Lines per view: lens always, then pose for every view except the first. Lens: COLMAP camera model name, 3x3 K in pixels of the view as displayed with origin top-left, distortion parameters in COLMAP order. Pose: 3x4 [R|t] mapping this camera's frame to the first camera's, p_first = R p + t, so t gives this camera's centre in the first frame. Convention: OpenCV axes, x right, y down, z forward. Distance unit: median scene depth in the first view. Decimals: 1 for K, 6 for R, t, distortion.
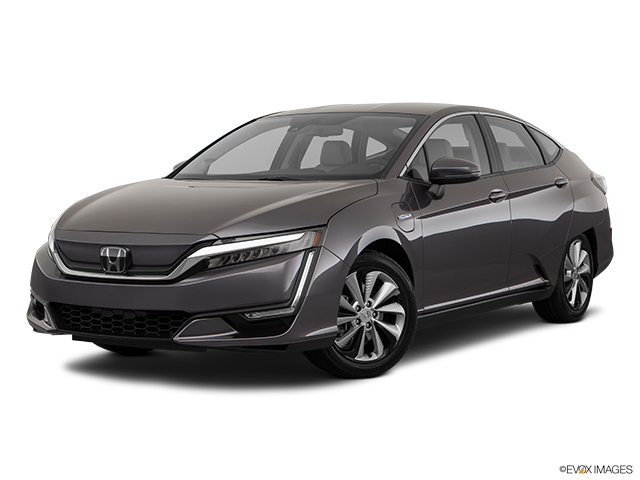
lens RADIAL K [[1104.0, 0, 320.0], [0, 1104.0, 240.0], [0, 0, 1]] dist [0.044475, 0.014376]
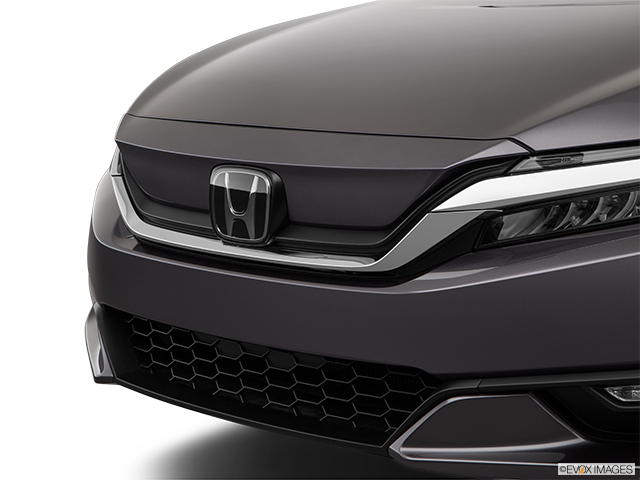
lens RADIAL K [[1599.8, 0, 320.0], [0, 1599.8, 240.0], [0, 0, 1]] dist [0.077032, 0.713073]
pose [[0.959522, 0.033484, -0.279638, -0.018253], [-0.011938, 0.996851, 0.078399, -0.011759], [0.281382, -0.071887, 0.956899, 0.524189]]
